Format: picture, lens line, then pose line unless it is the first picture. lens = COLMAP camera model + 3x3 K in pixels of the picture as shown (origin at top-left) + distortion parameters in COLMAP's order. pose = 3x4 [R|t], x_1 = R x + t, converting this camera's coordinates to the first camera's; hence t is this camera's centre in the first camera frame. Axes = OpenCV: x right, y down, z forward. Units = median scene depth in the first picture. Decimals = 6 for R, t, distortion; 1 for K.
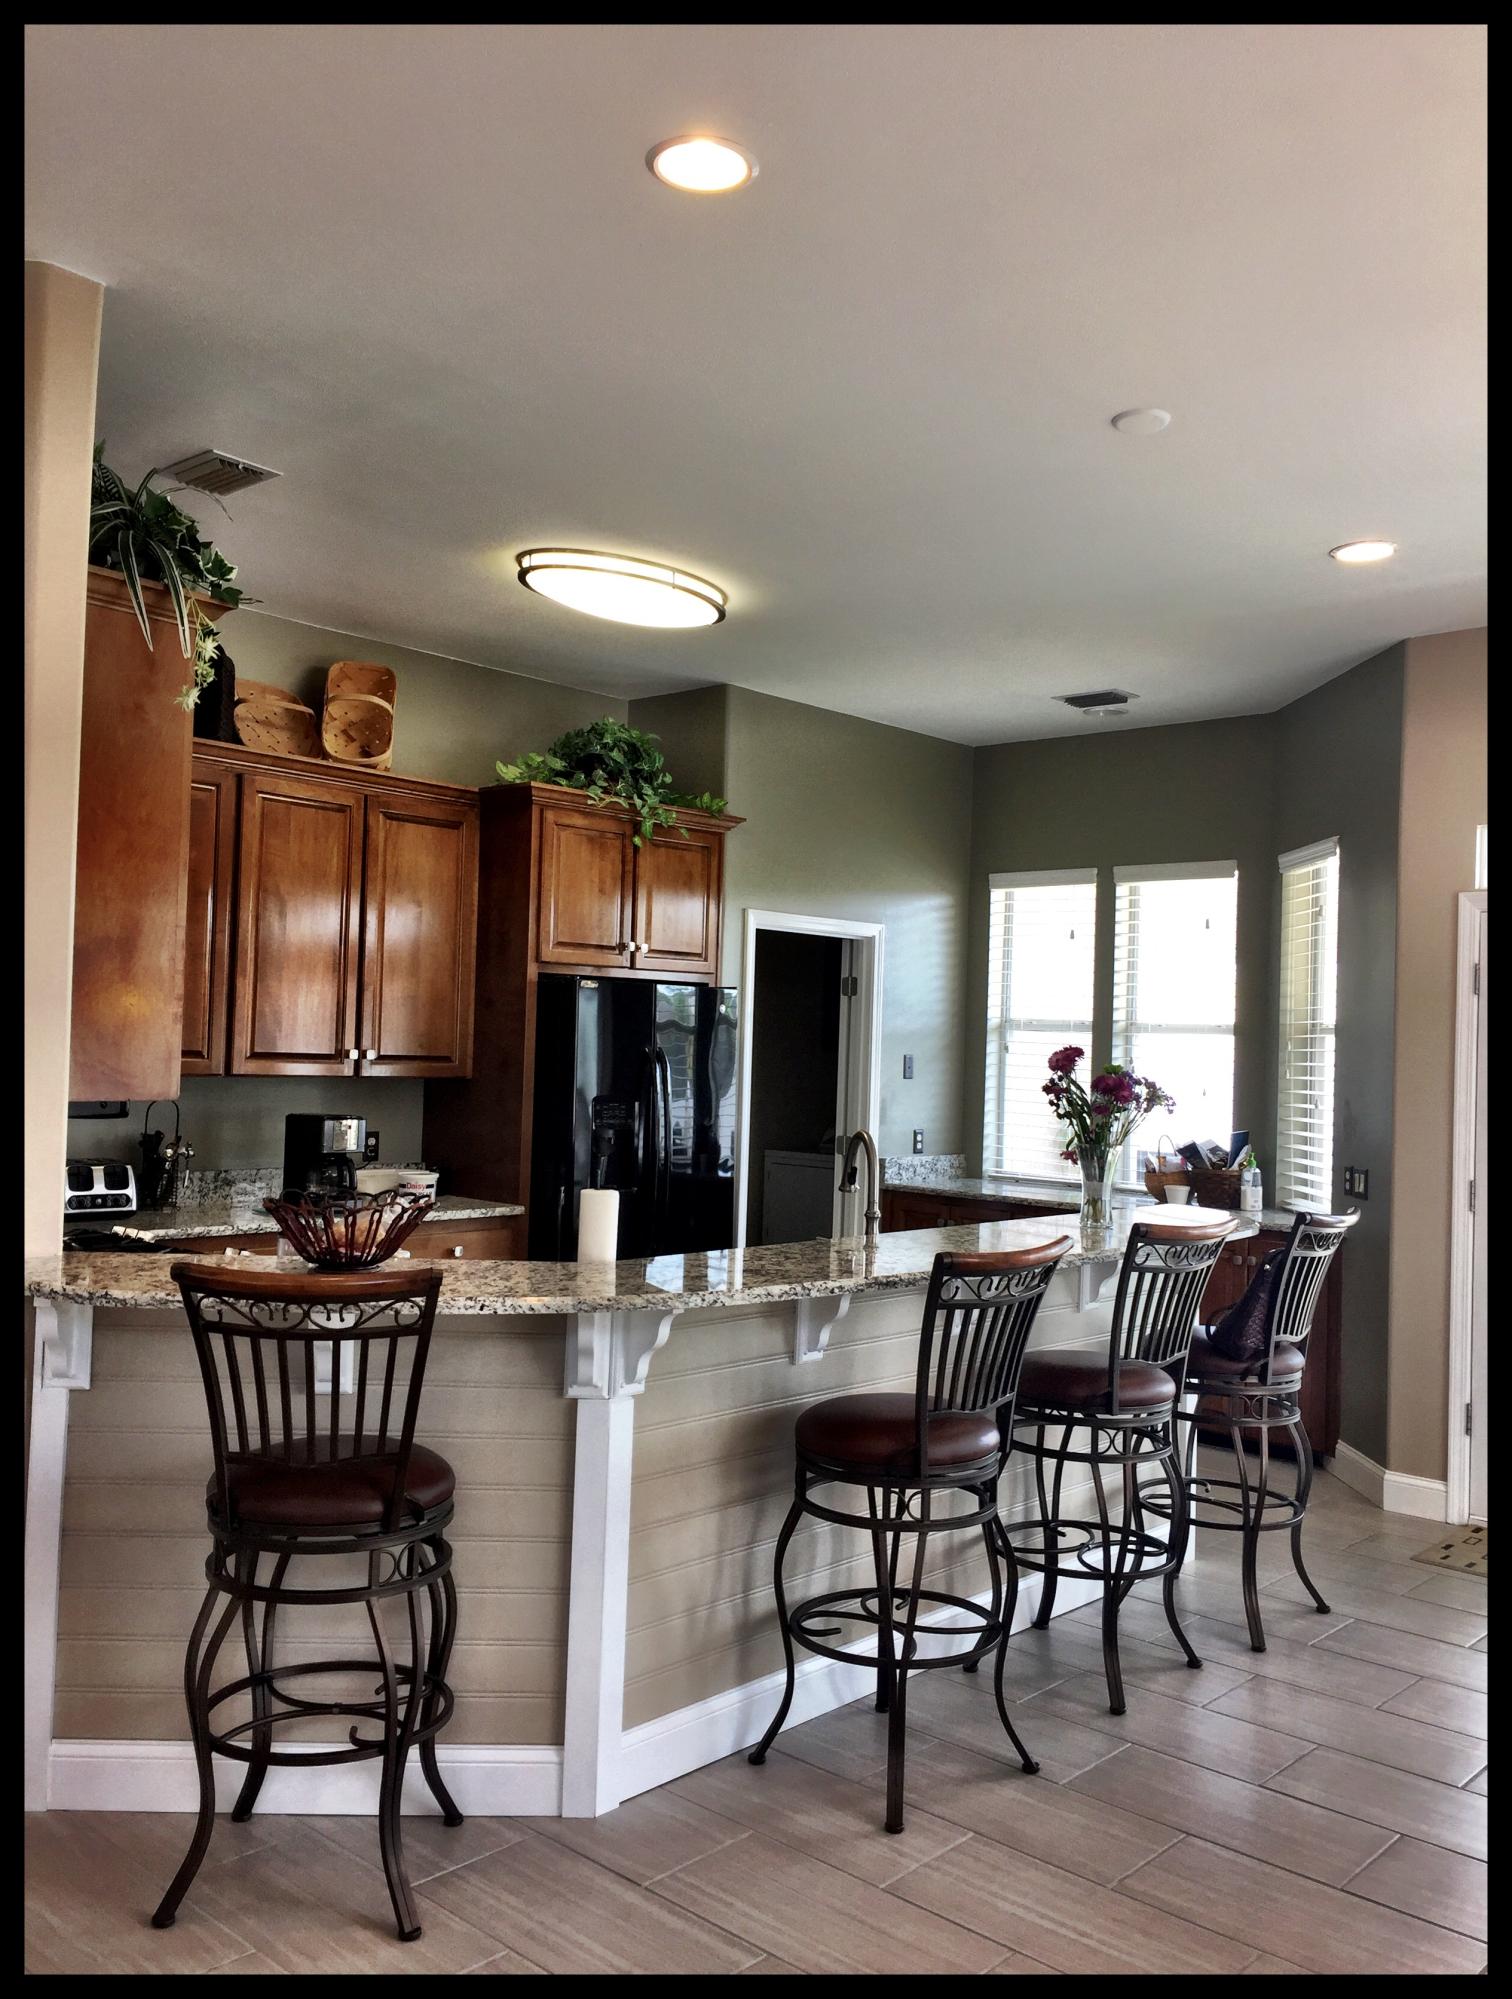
lens RADIAL K [[1677.2, 0, 756.0], [0, 1677.2, 999.5], [0, 0, 1]] dist [0.115303, 0.000890]
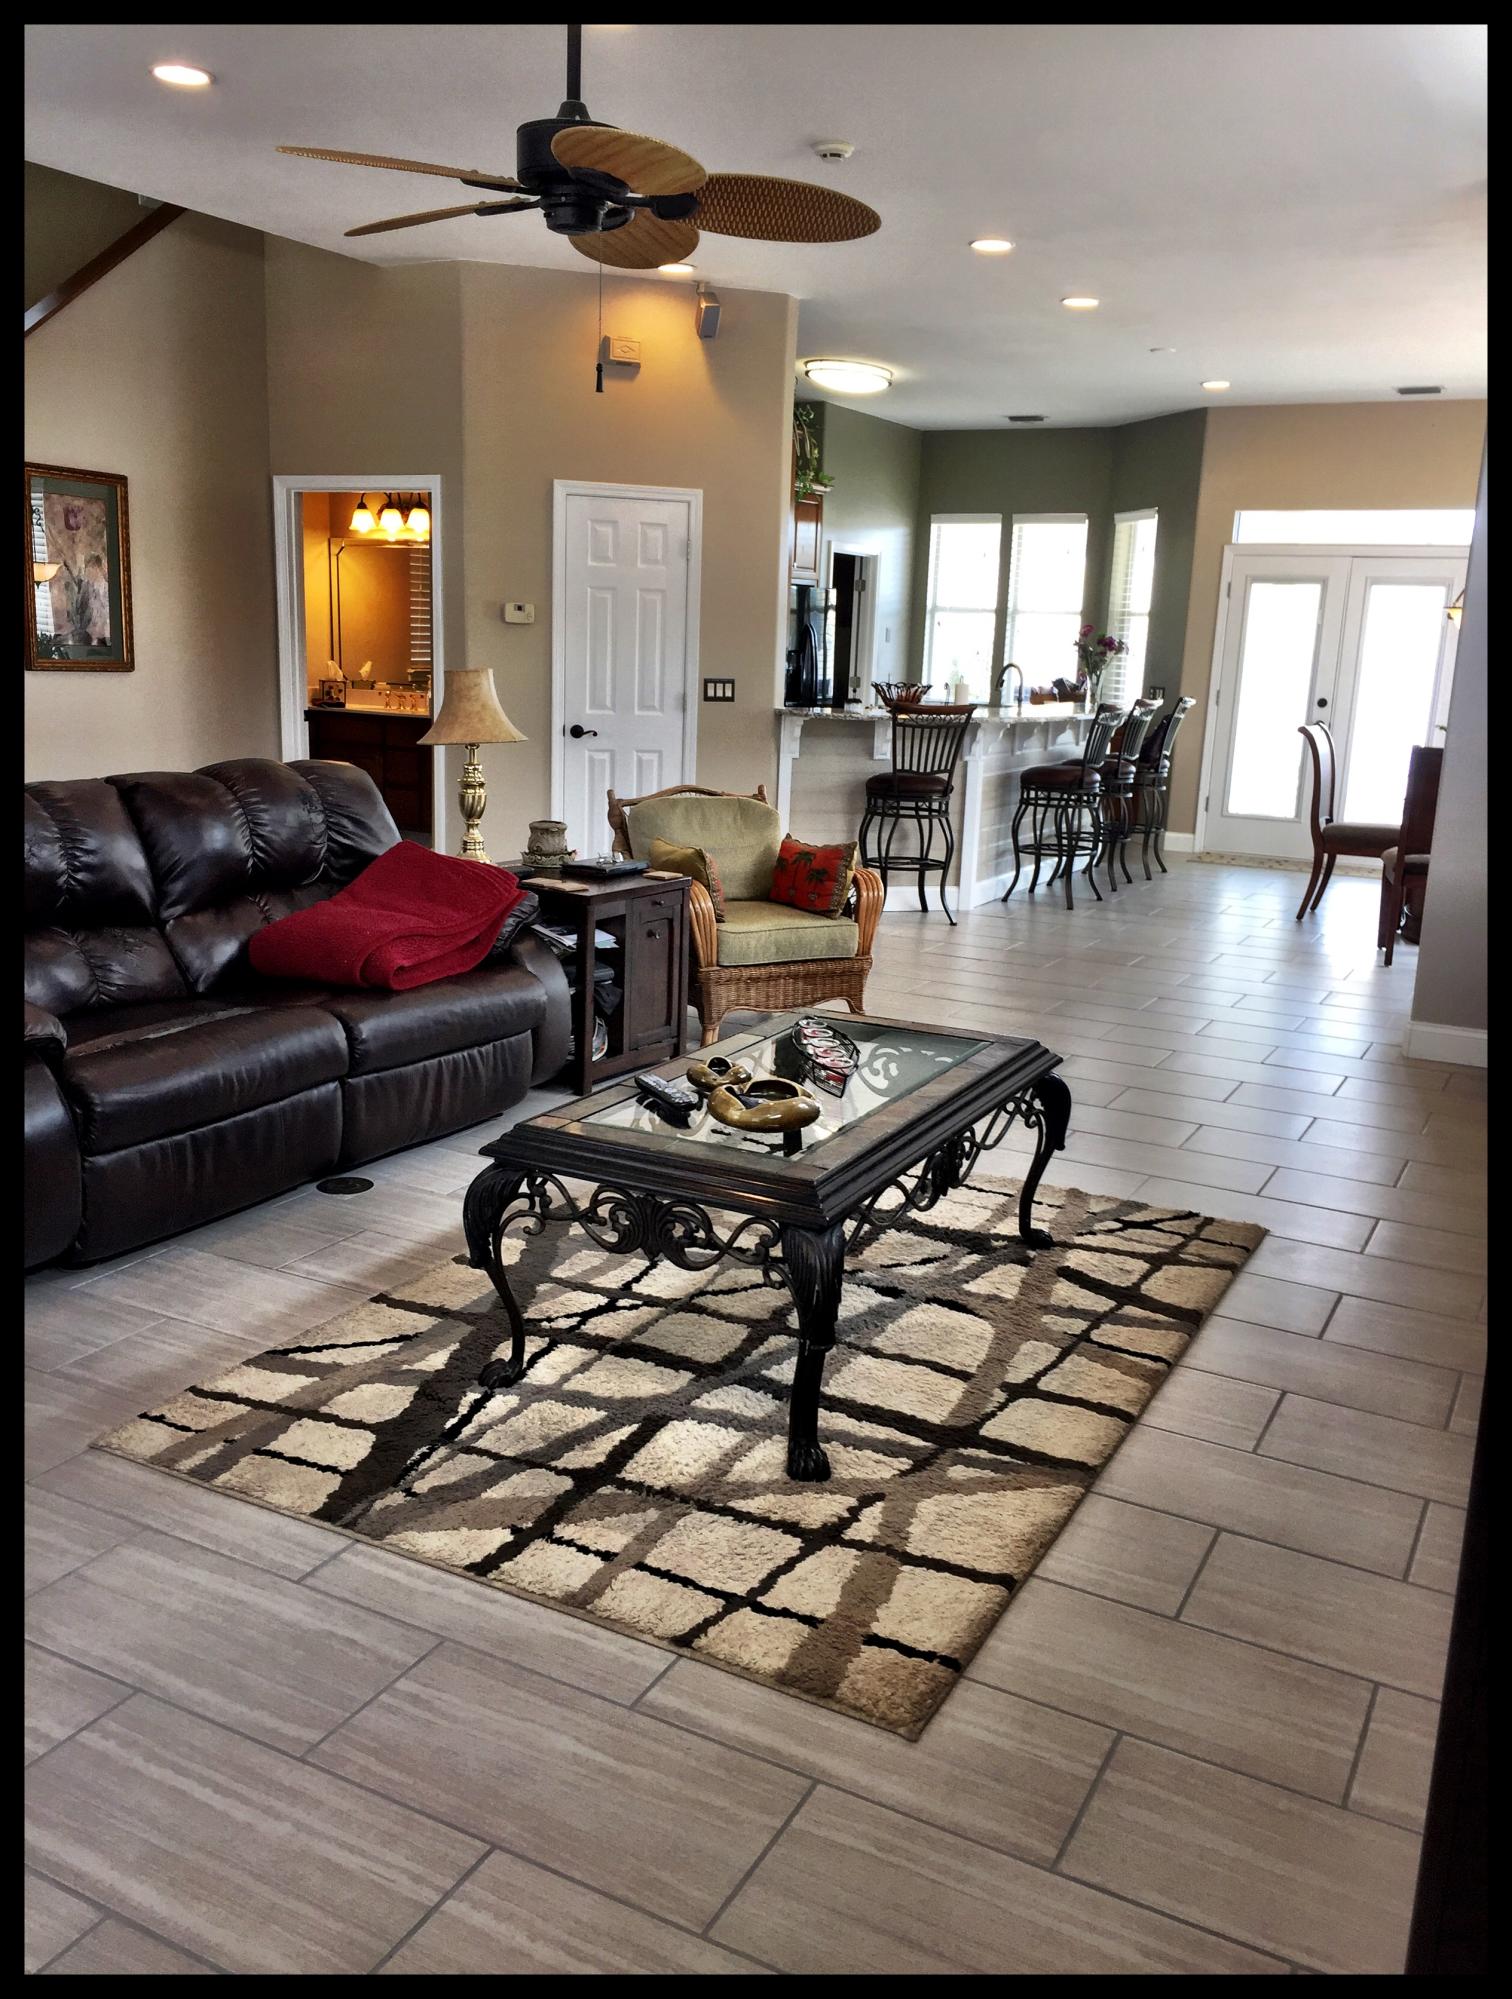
lens RADIAL K [[1677.2, 0, 756.0], [0, 1677.2, 999.5], [0, 0, 1]] dist [0.115303, 0.000890]
pose [[0.970147, -0.047702, 0.237780, -0.482128], [-0.012823, 0.969004, 0.246712, -0.023560], [-0.242178, -0.242395, 0.939465, -0.676439]]
